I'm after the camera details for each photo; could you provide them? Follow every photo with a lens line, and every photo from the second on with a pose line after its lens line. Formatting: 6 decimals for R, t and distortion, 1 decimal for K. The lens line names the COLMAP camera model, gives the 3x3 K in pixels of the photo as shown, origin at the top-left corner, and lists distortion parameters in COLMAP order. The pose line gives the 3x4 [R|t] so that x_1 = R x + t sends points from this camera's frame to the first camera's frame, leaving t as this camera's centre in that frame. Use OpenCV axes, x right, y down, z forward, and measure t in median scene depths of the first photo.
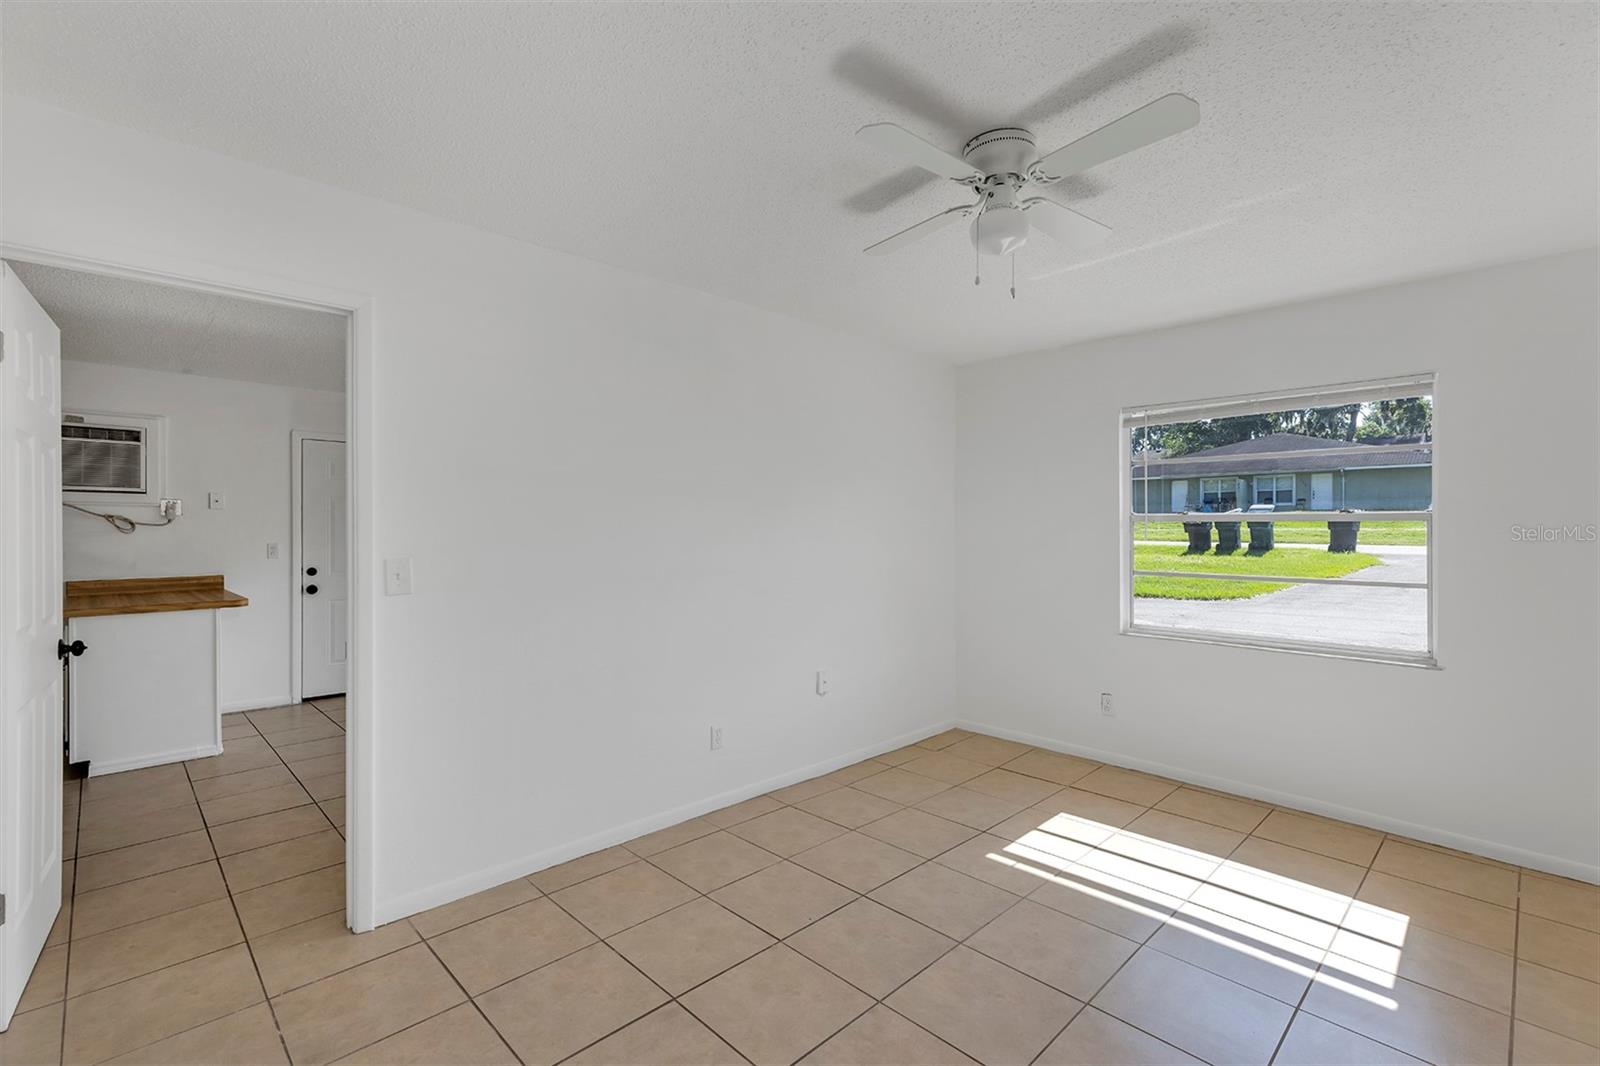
lens RADIAL K [[716.4, 0, 796.3], [0, 716.4, 534.7], [0, 0, 1]] dist [0.005349, 0.000555]
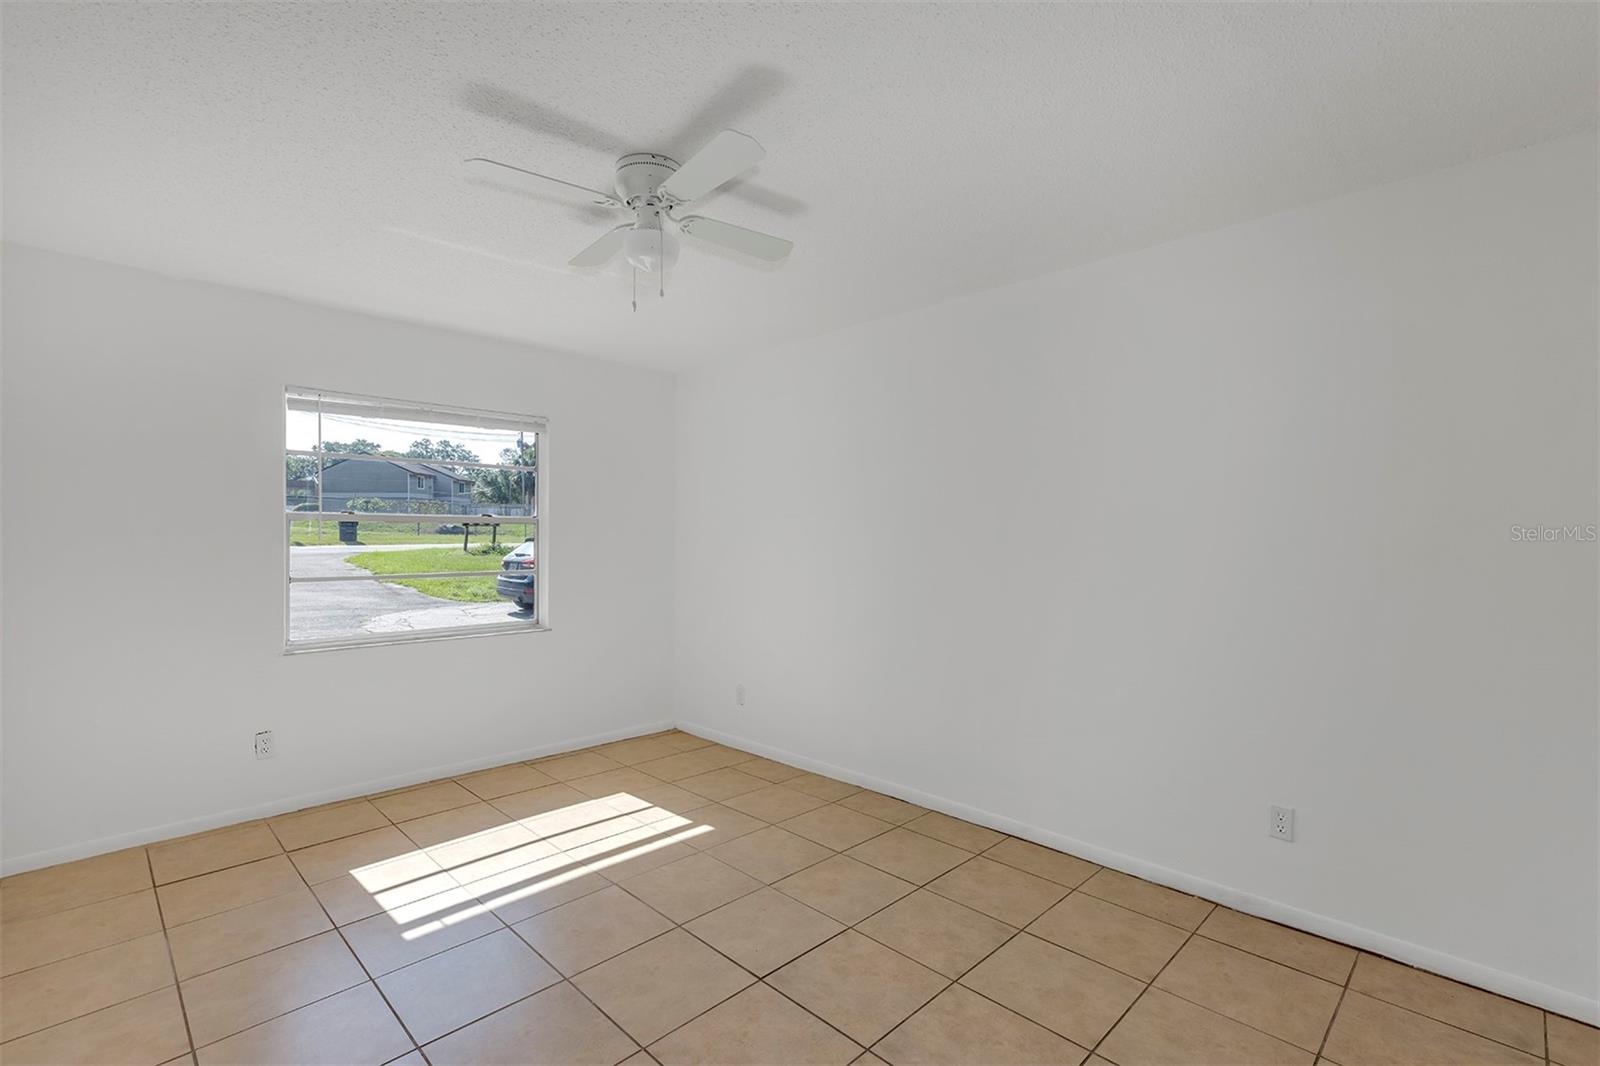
lens RADIAL K [[716.4, 0, 792.6], [0, 716.4, 530.1], [0, 0, 1]] dist [0.005349, 0.000555]
pose [[-0.021198, 0.000598, 0.999775, -0.481310], [-0.000608, 1.000000, -0.000611, -0.008319], [-0.999775, -0.000620, -0.021198, 0.512098]]
